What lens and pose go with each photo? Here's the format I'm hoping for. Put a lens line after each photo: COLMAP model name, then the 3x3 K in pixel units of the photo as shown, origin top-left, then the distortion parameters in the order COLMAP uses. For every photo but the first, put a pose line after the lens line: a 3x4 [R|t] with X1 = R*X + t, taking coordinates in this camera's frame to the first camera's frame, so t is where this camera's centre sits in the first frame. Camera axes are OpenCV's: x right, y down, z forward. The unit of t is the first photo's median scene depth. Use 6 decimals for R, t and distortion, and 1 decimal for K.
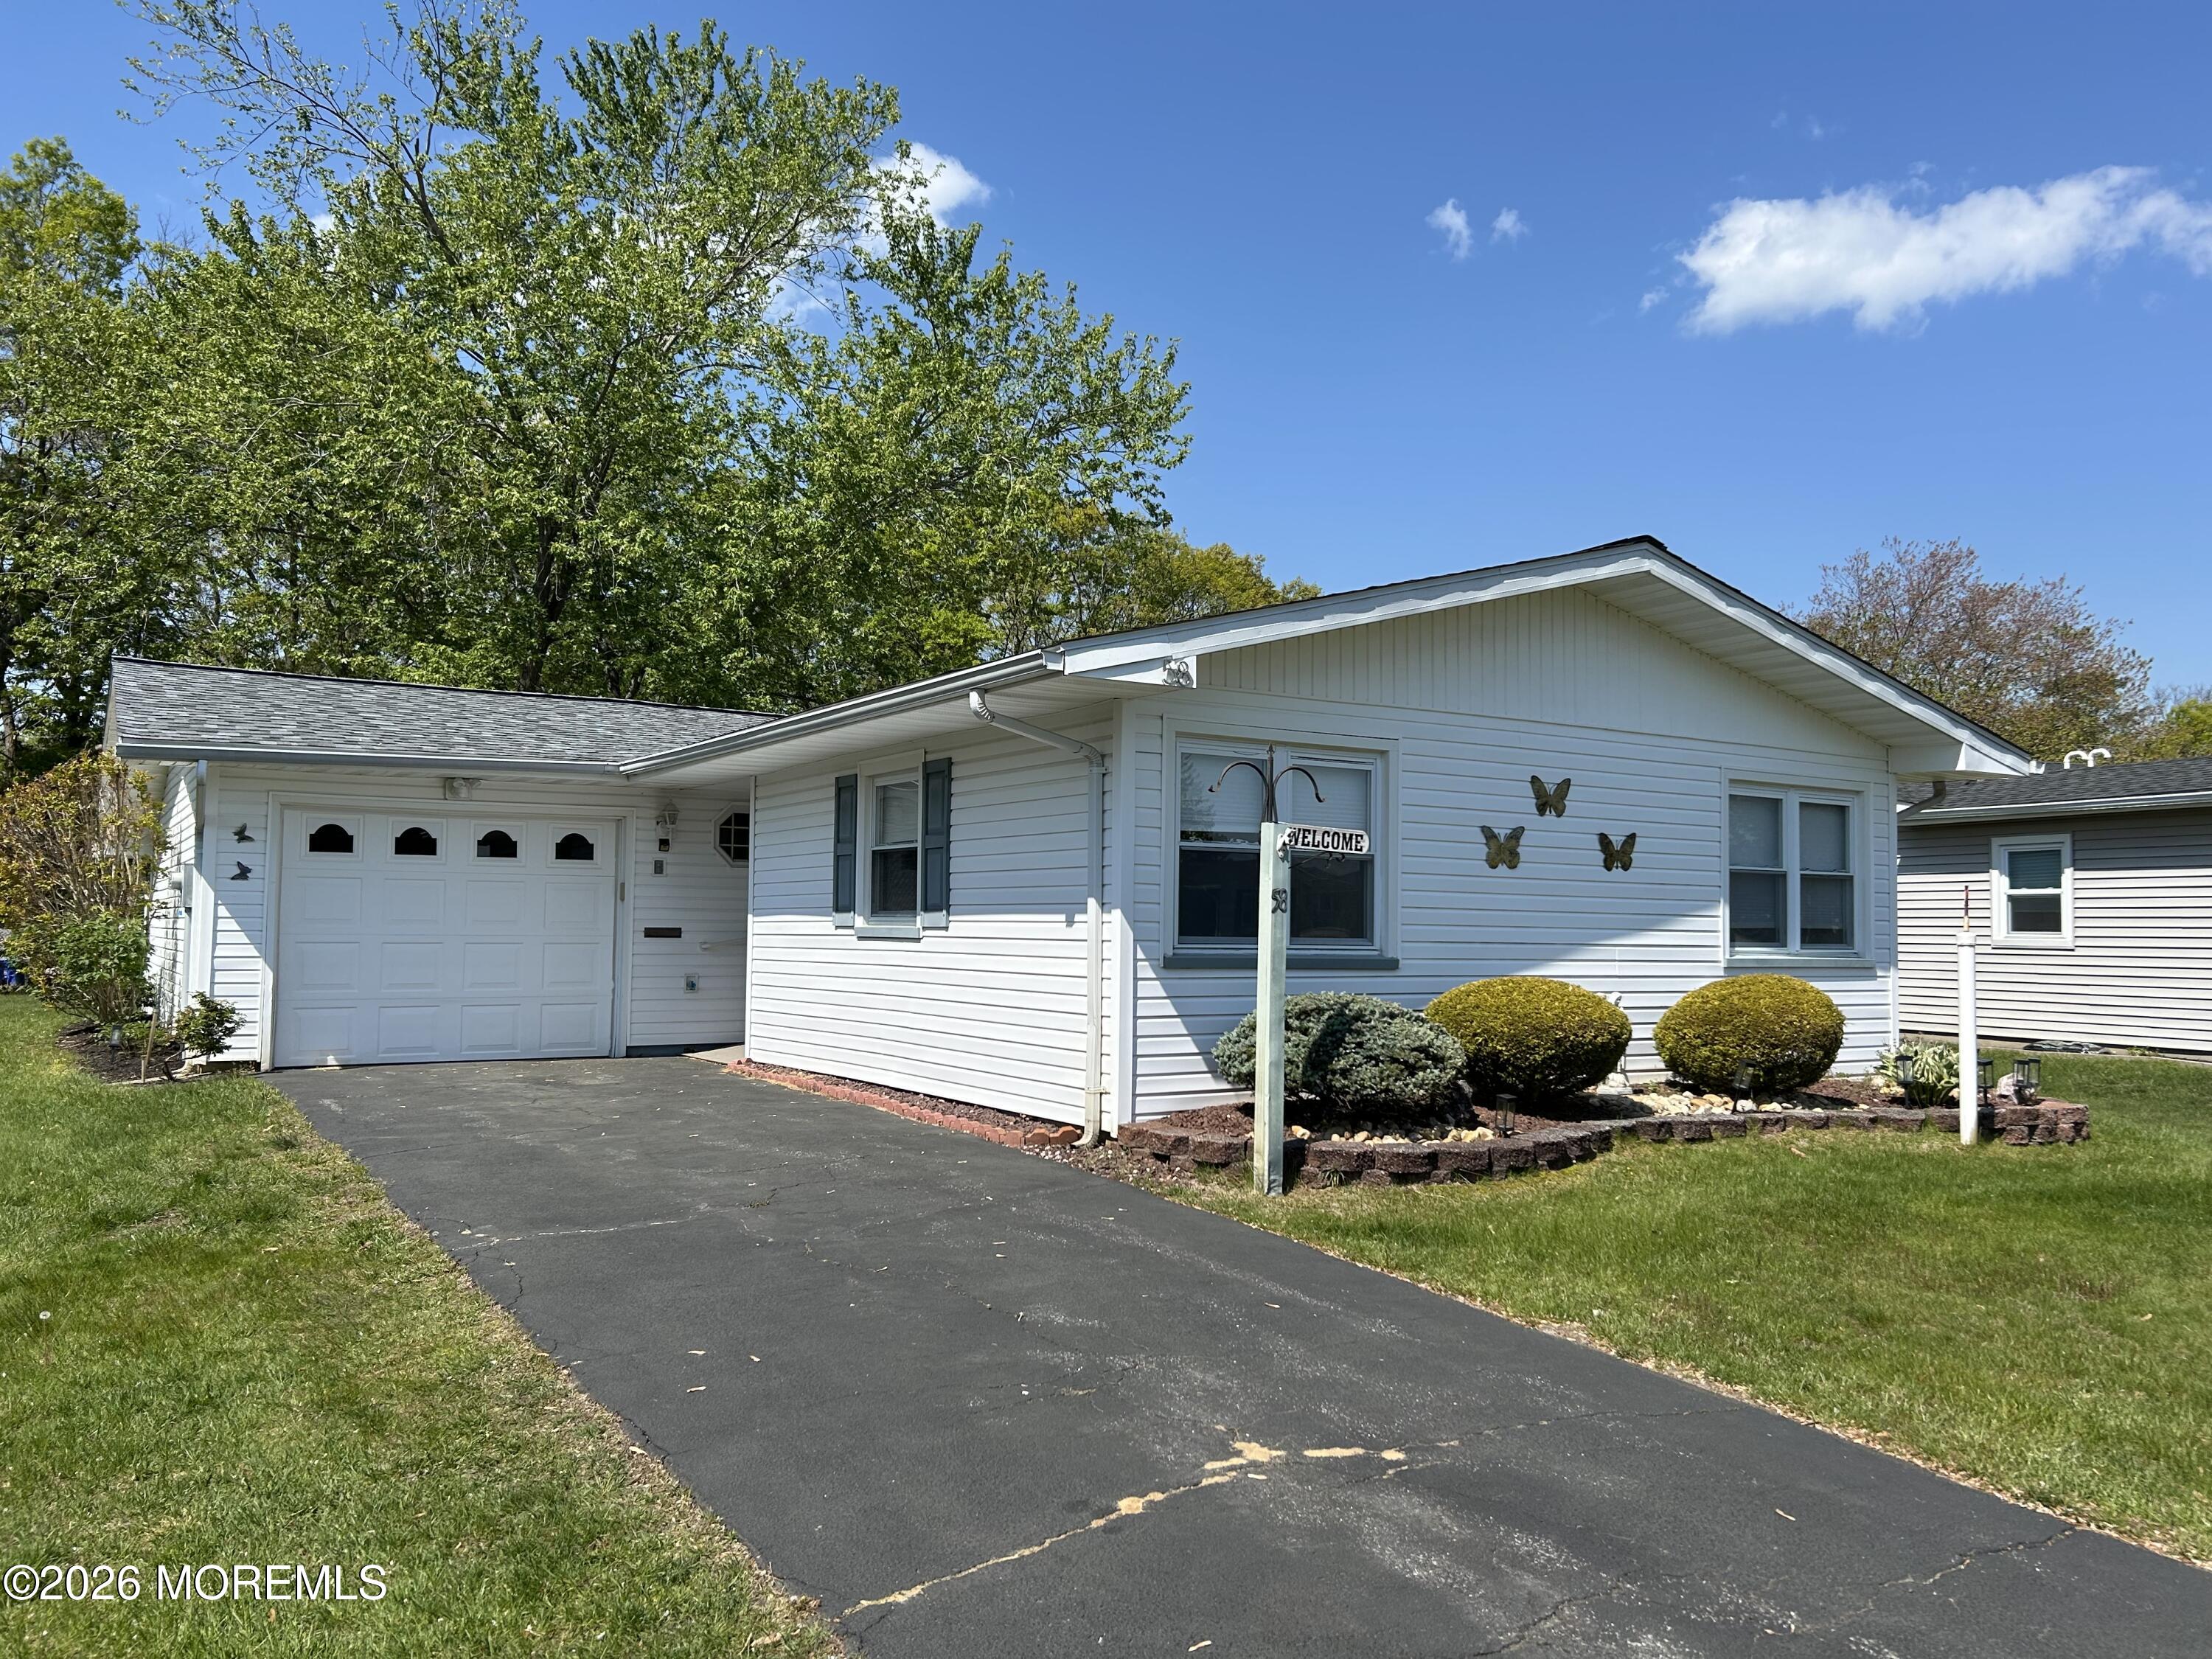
lens RADIAL K [[1691.2, 0, 1106.0], [0, 1691.2, 829.5], [0, 0, 1]] dist [0.103052, -0.133326]
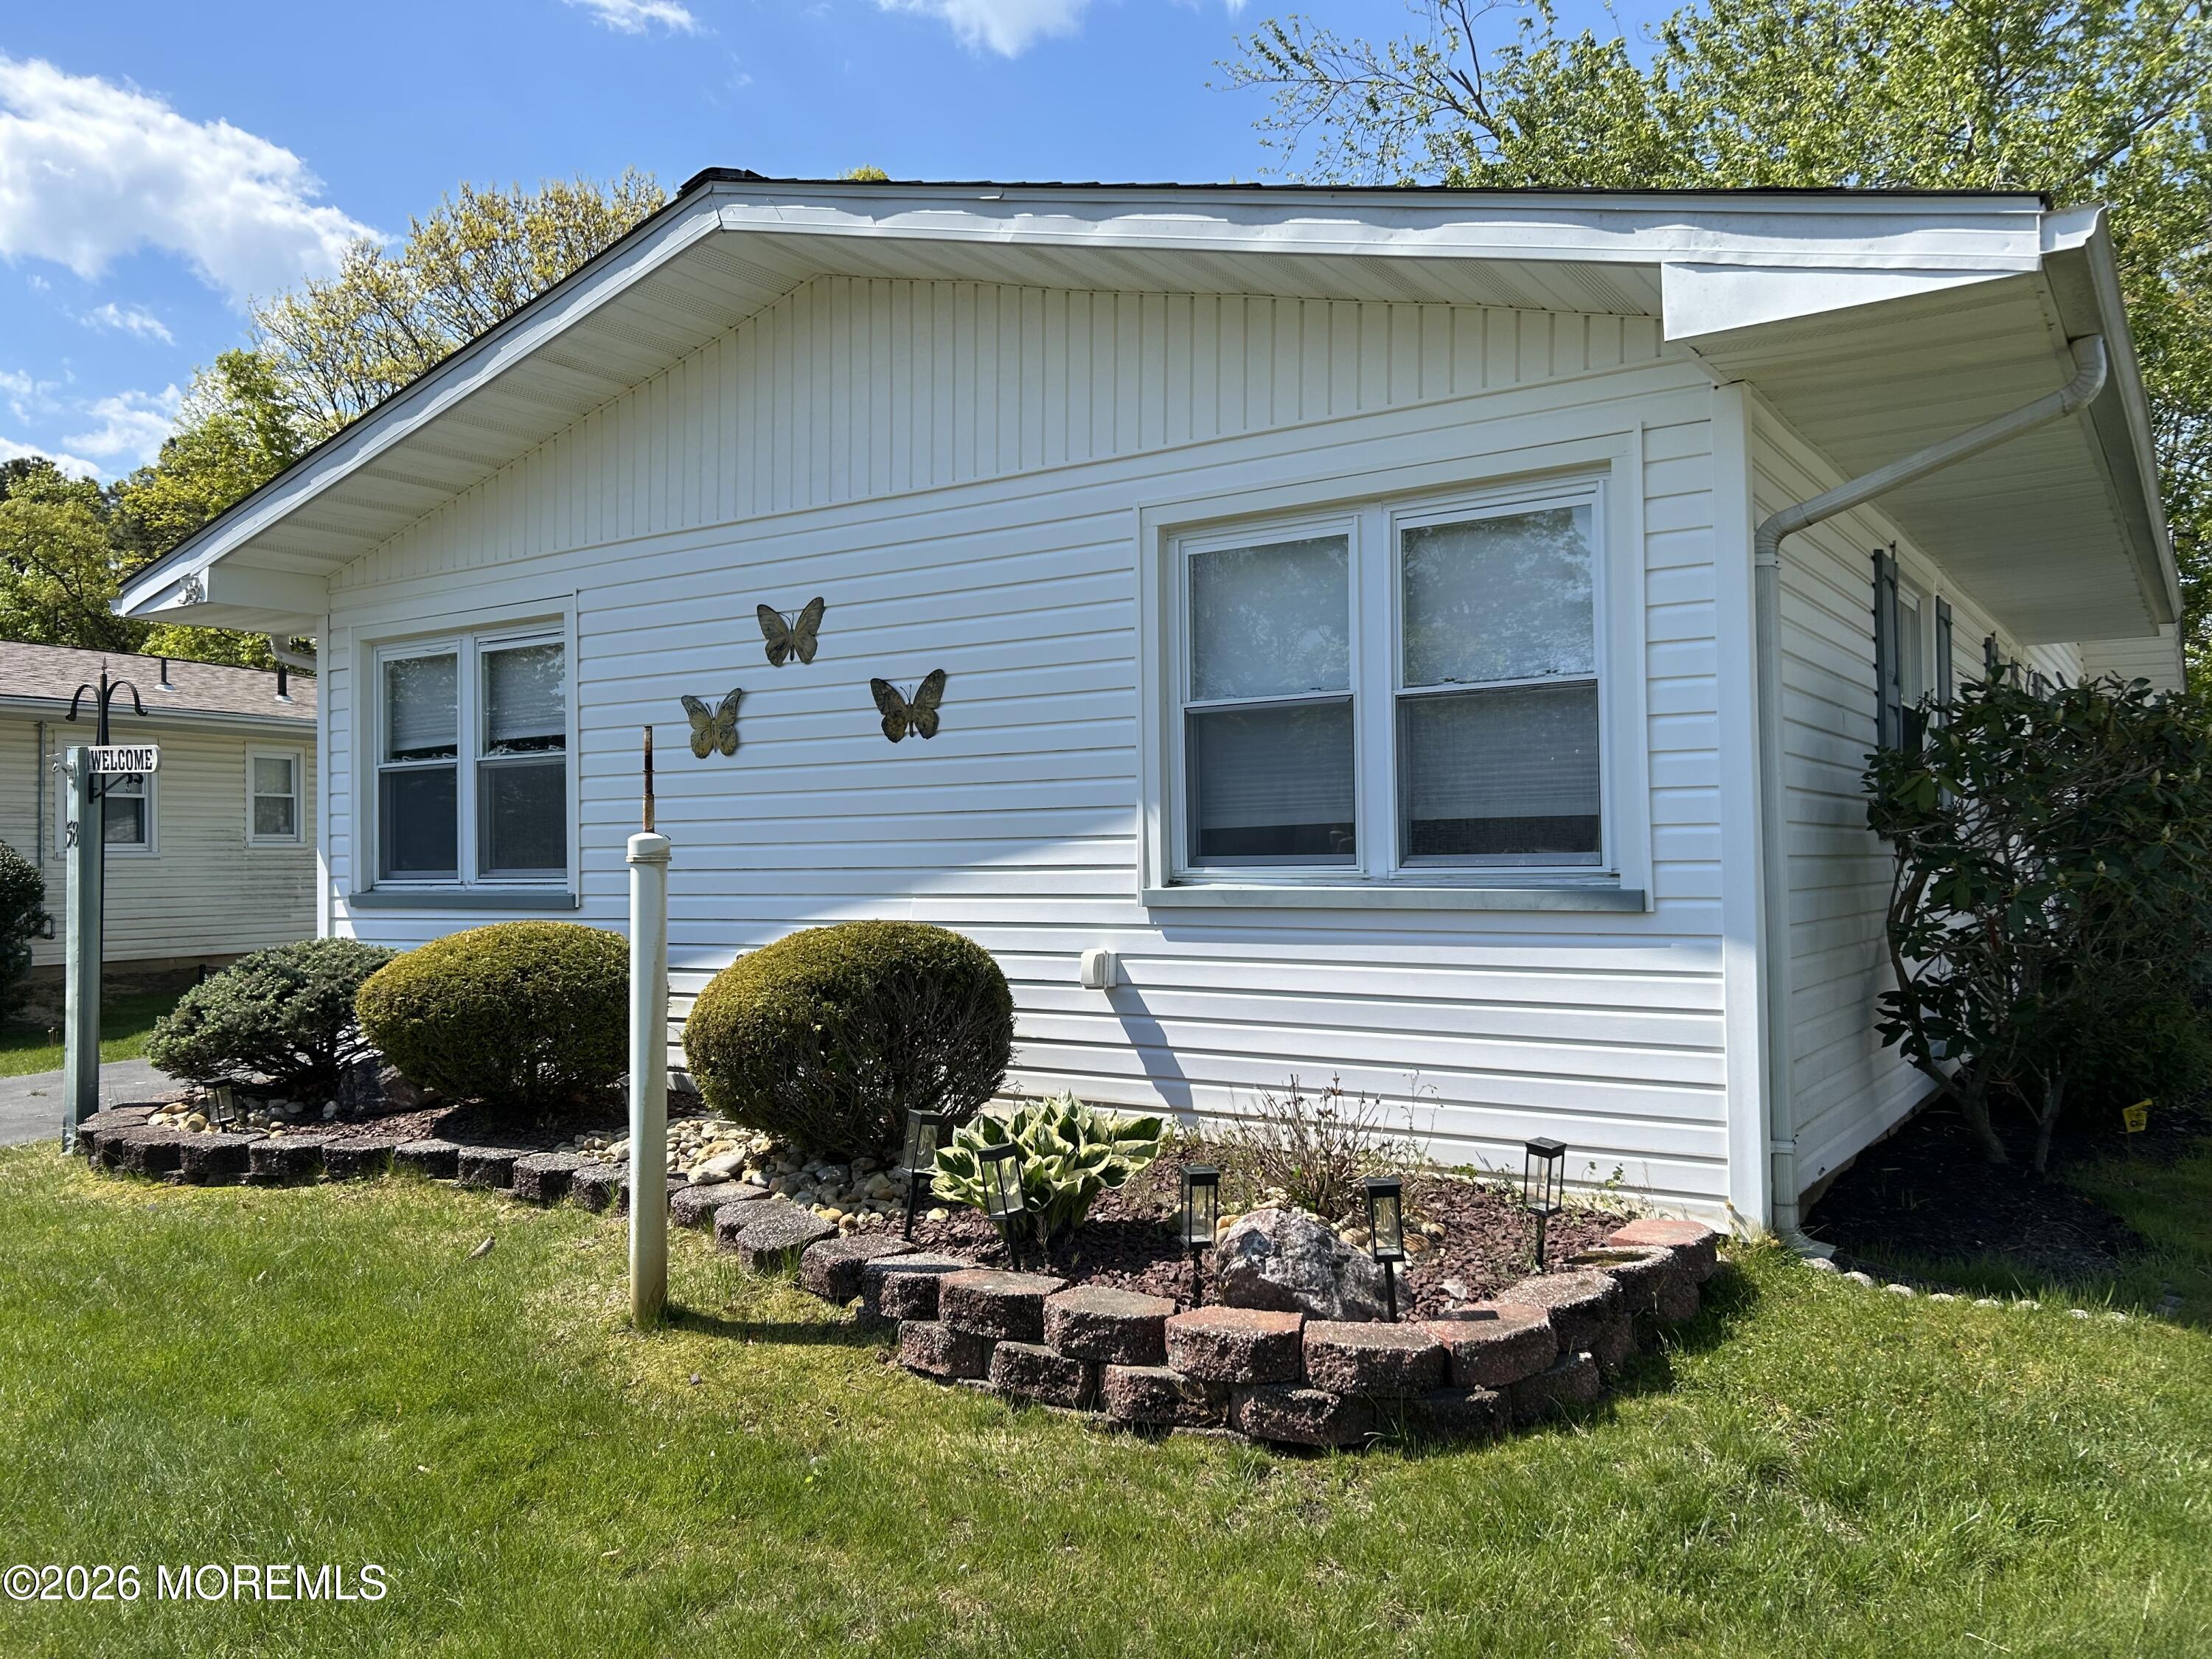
lens RADIAL K [[1654.1, 0, 1109.2], [0, 1654.1, 832.8], [0, 0, 1]] dist [0.047819, -0.062367]
pose [[0.412873, -0.032697, -0.910202, 0.849352], [0.073282, 0.997308, -0.002585, 0.062853], [0.907836, -0.065634, 0.414157, 0.843981]]
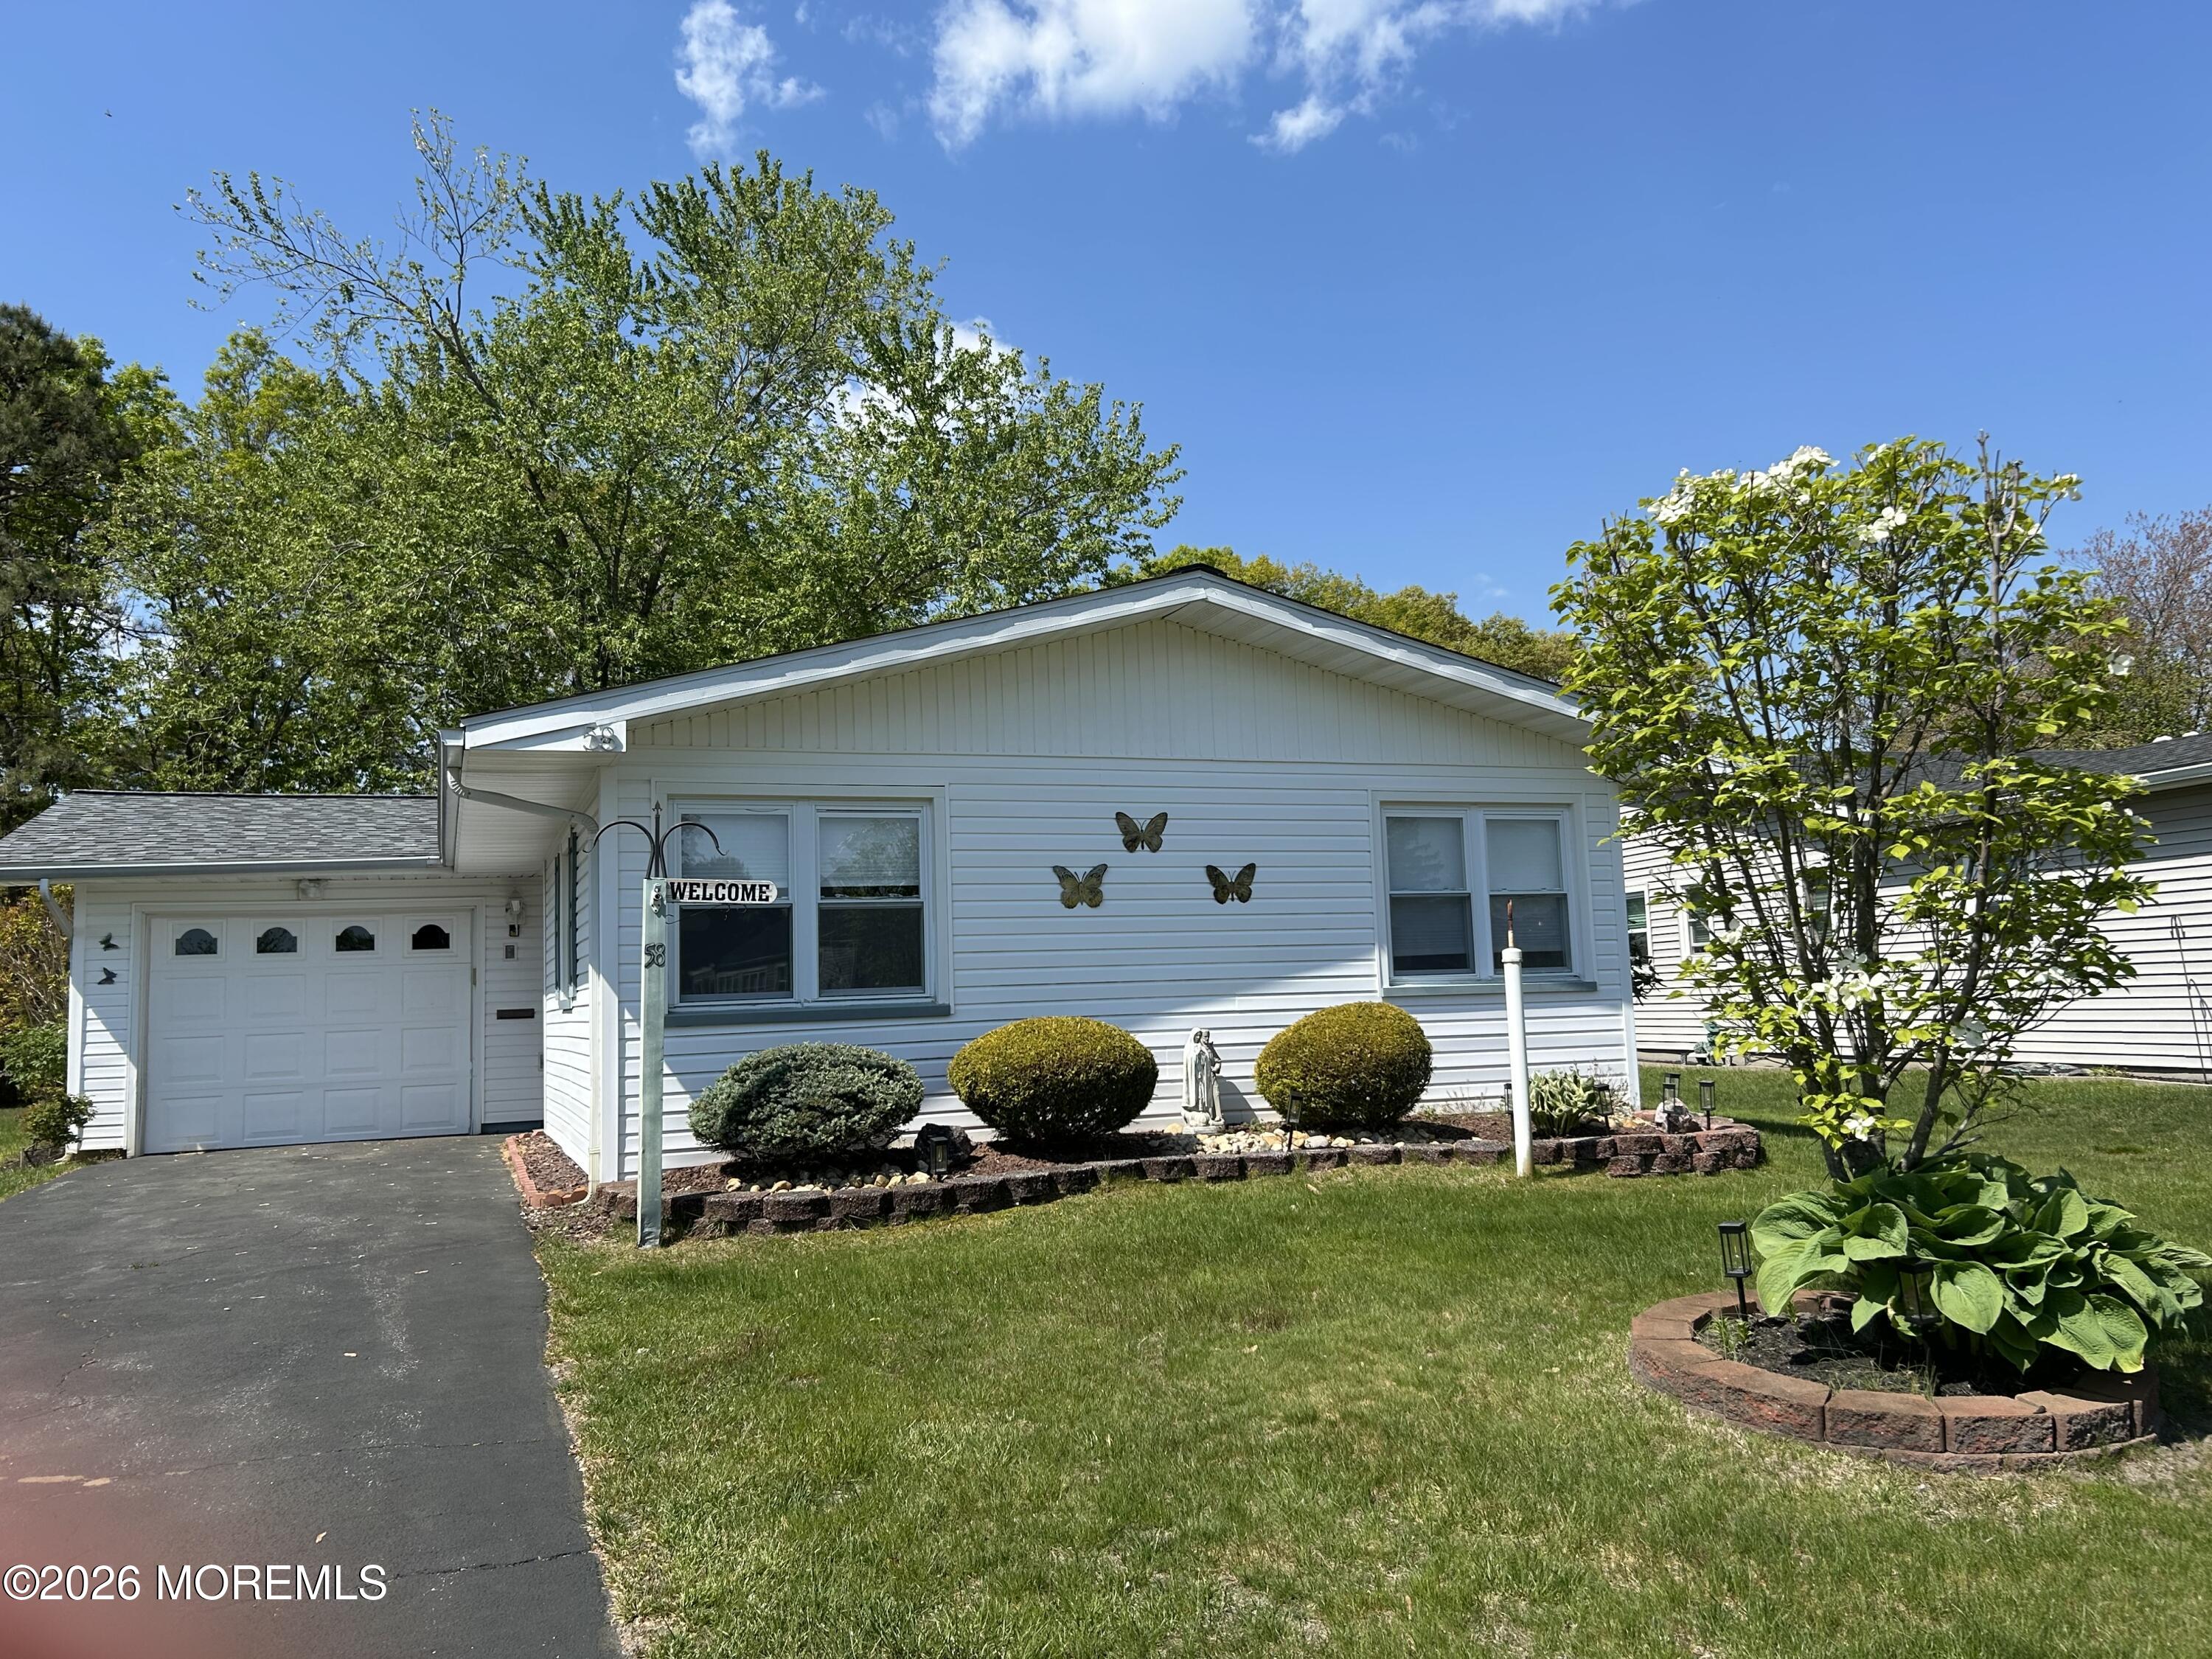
lens RADIAL K [[1678.1, 0, 1087.4], [0, 1678.1, 825.0], [0, 0, 1]] dist [0.177766, -0.241740]
pose [[0.978376, -0.066804, -0.195747, 0.418042], [0.058652, 0.997164, -0.047154, 0.020463], [0.198342, 0.034653, 0.979520, 0.037874]]
